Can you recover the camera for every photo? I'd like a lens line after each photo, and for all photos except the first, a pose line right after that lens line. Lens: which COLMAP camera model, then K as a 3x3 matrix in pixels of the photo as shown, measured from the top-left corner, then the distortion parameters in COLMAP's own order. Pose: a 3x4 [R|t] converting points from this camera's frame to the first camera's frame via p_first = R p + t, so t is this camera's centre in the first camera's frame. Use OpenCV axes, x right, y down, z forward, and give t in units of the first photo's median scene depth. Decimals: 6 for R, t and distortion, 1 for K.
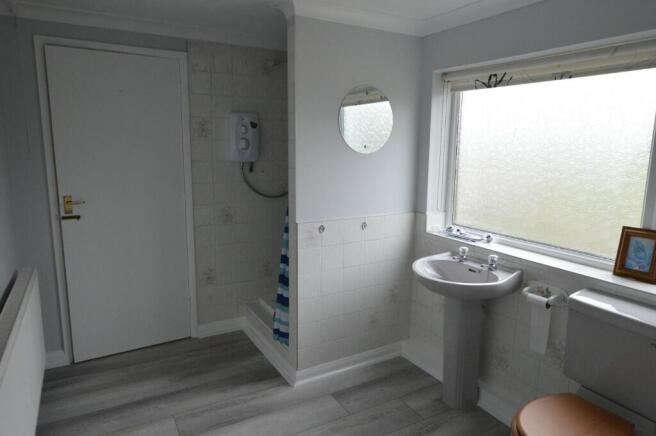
lens RADIAL K [[427.8, 0, 328.0], [0, 427.8, 218.0], [0, 0, 1]] dist [0.002214, 0.000909]
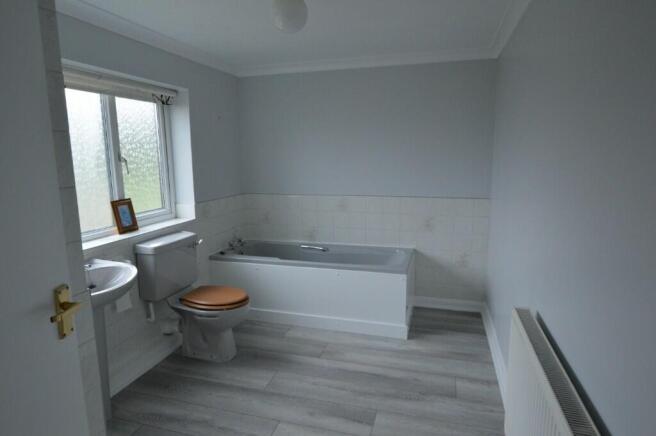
lens RADIAL K [[397.1, 0, 328.0], [0, 397.1, 218.0], [0, 0, 1]] dist [-0.002261, -0.000496]
pose [[-0.697823, -0.119666, 0.706204, -0.776220], [0.128558, 0.949010, 0.287843, -0.219550], [-0.704639, 0.291652, -0.646856, 1.365571]]
